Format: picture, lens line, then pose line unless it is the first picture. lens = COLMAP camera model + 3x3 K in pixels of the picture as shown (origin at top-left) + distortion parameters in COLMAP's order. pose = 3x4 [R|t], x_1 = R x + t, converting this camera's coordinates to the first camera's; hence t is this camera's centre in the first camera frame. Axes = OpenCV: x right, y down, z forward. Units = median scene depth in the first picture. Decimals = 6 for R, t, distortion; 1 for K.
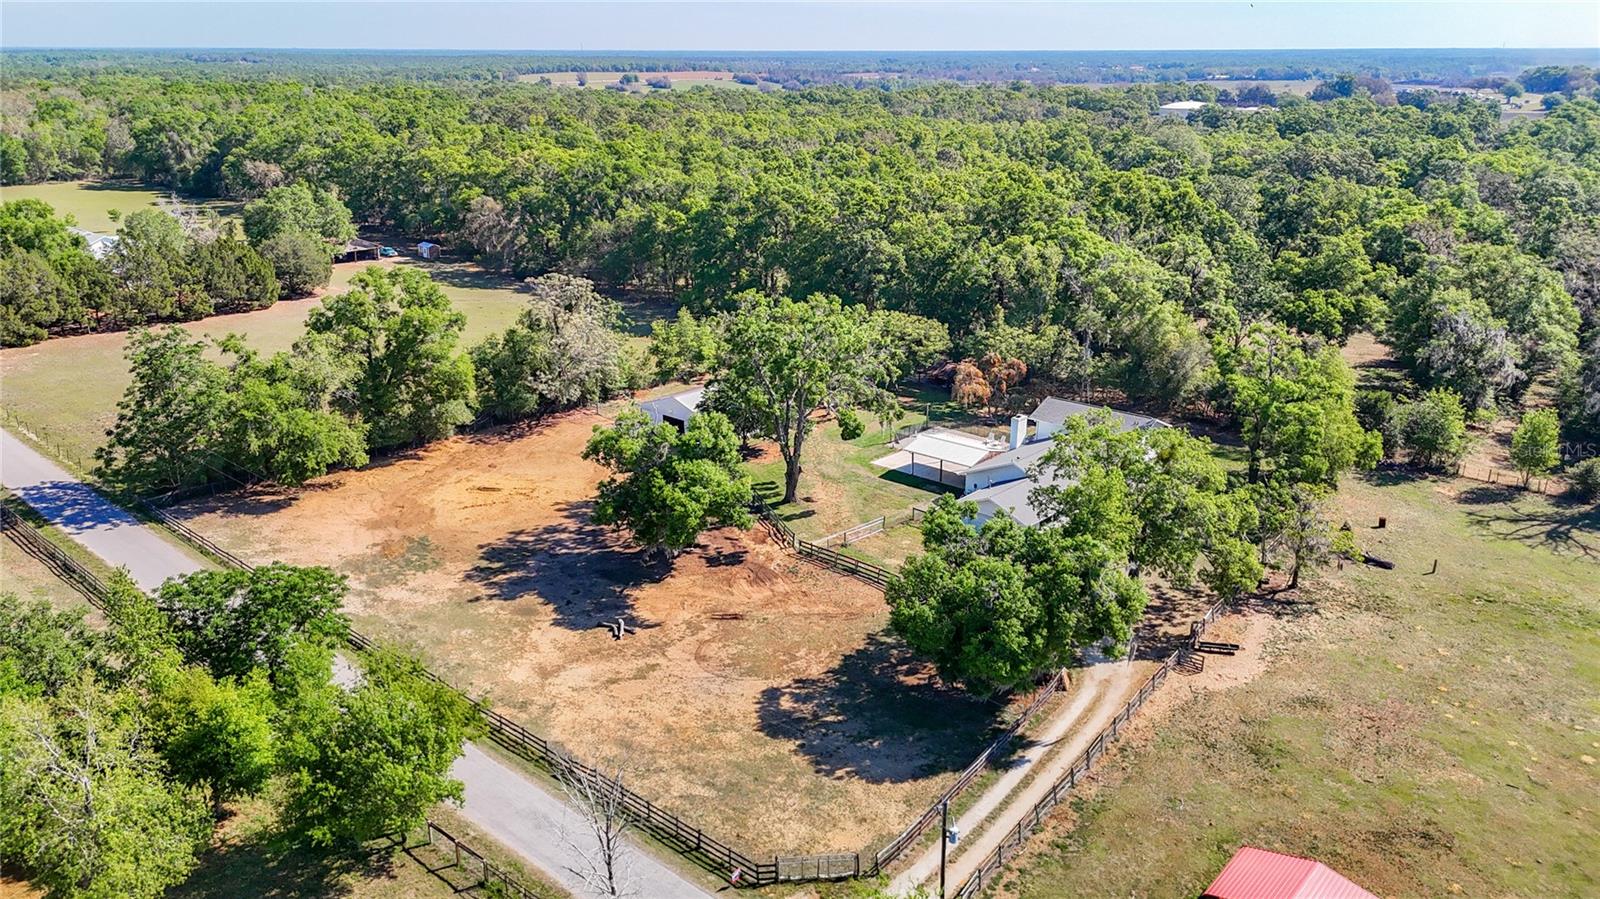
lens RADIAL K [[1200.5, 0, 809.2], [0, 1200.5, 454.8], [0, 0, 1]] dist [0.067131, -0.067367]
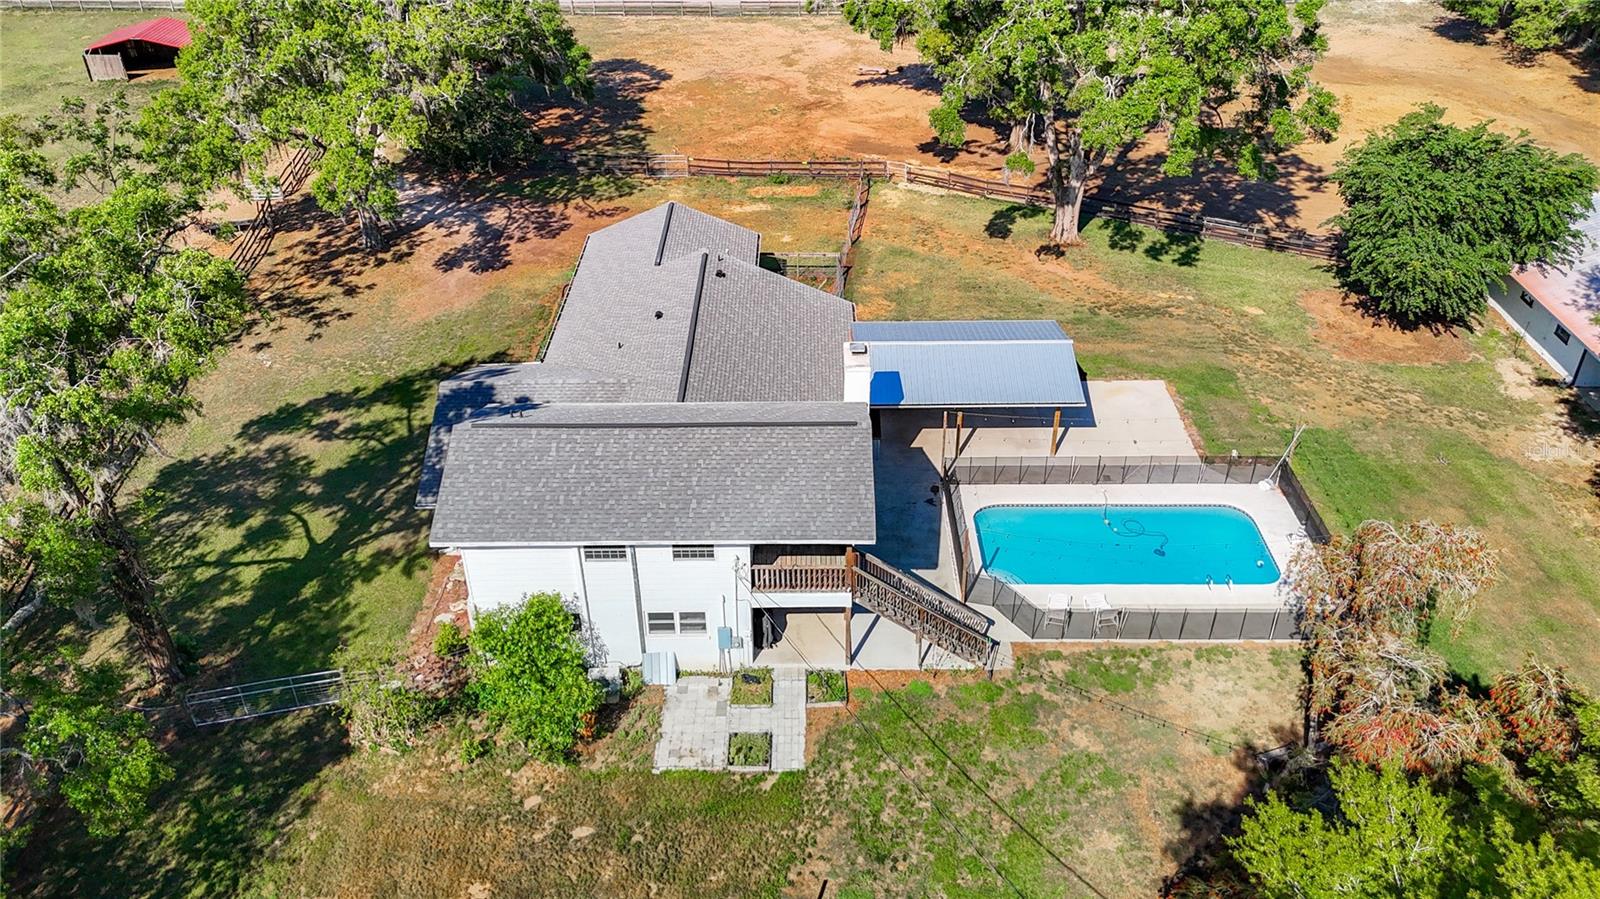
lens RADIAL K [[1200.5, 0, 806.4], [0, 1200.5, 444.7], [0, 0, 1]] dist [0.067131, -0.067367]
pose [[-0.754423, 0.370991, -0.541490, 0.491054], [-0.200144, 0.655652, 0.728054, -0.333544], [0.625131, 0.657636, -0.420388, 1.514077]]
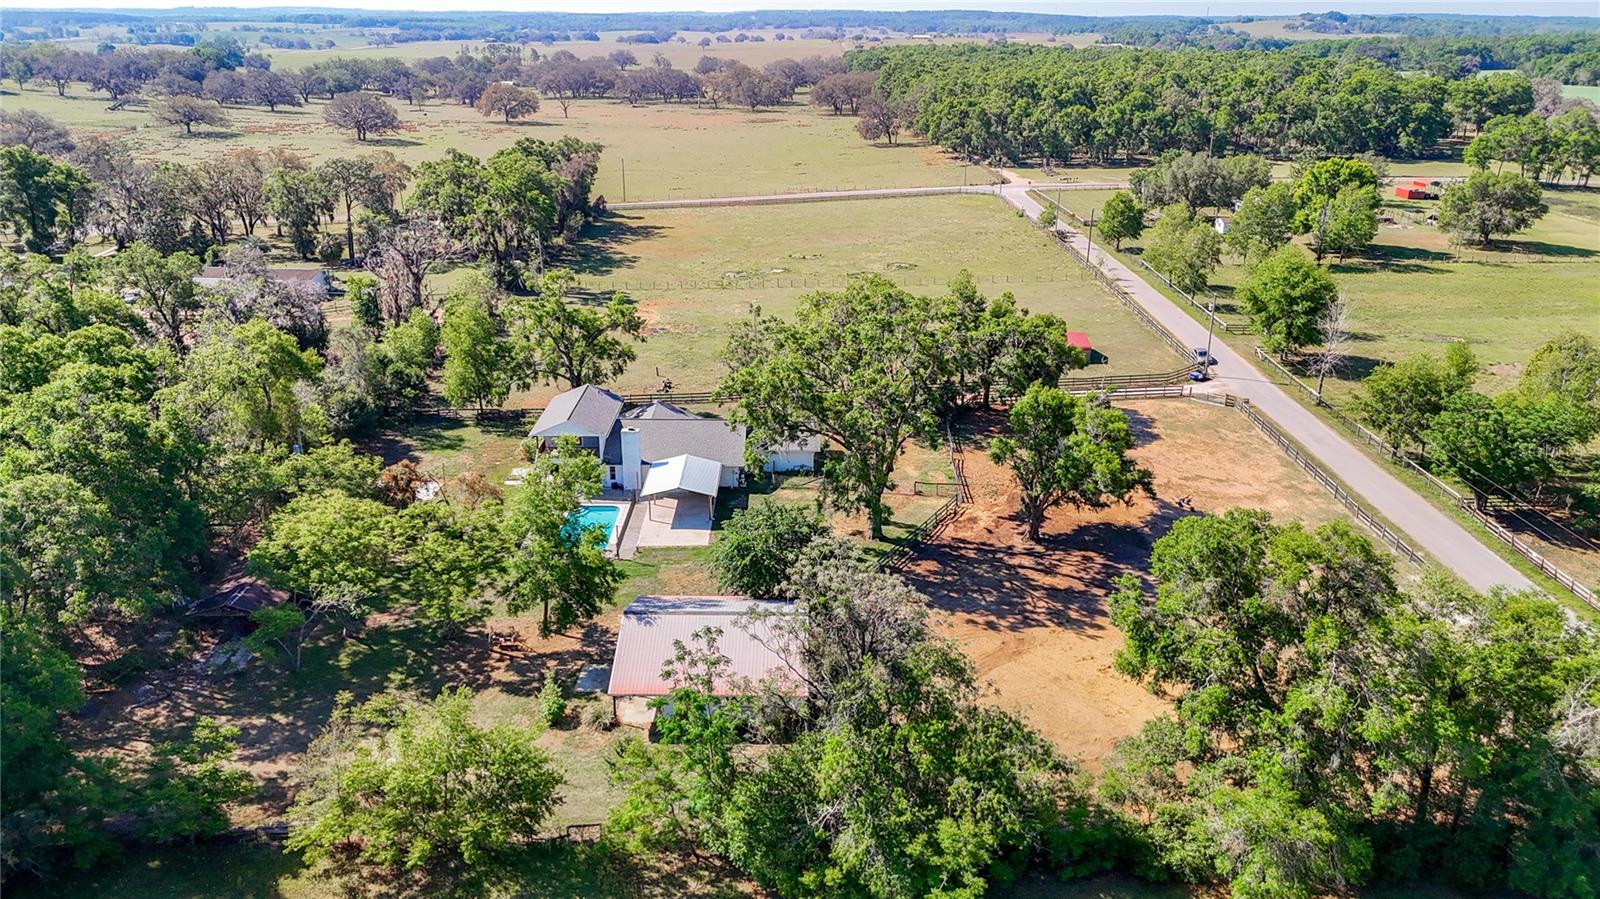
lens RADIAL K [[1200.5, 0, 804.4], [0, 1200.5, 455.9], [0, 0, 1]] dist [0.067131, -0.067367]
pose [[-0.661276, -0.260251, 0.703550, -0.731967], [0.229759, 0.822545, 0.520222, -0.599866], [-0.714090, 0.505657, -0.484134, 1.787575]]
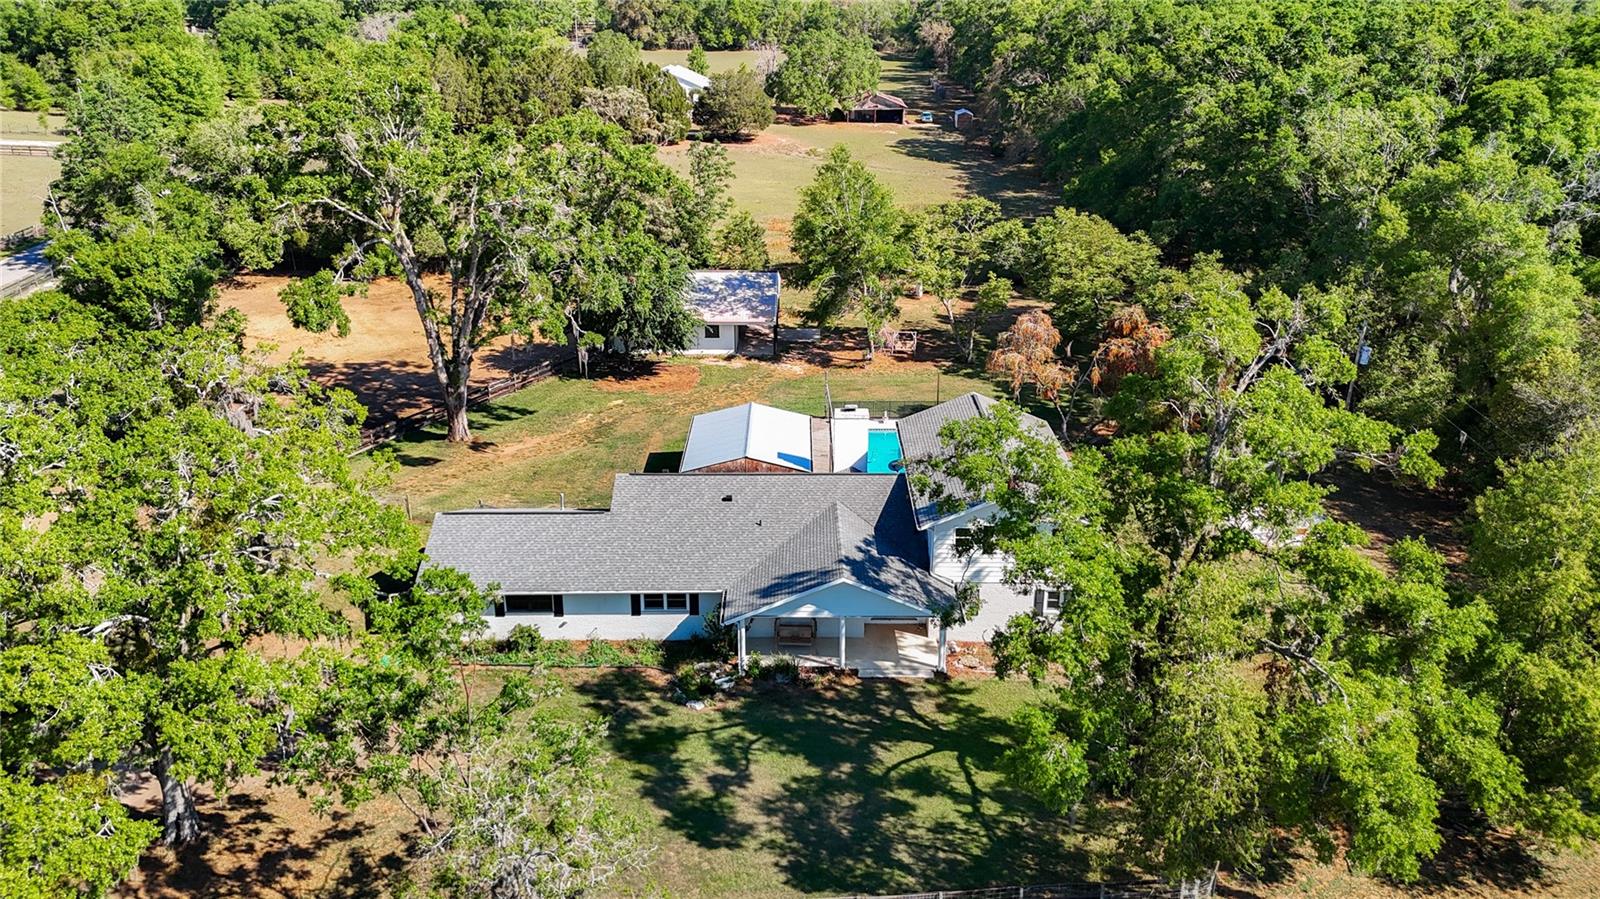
lens RADIAL K [[1200.5, 0, 791.5], [0, 1200.5, 480.4], [0, 0, 1]] dist [0.067131, -0.067367]
pose [[0.657954, 0.285194, -0.696965, 0.652709], [-0.239011, 0.956746, 0.165862, -0.102407], [0.714122, 0.057453, 0.697660, 0.867625]]
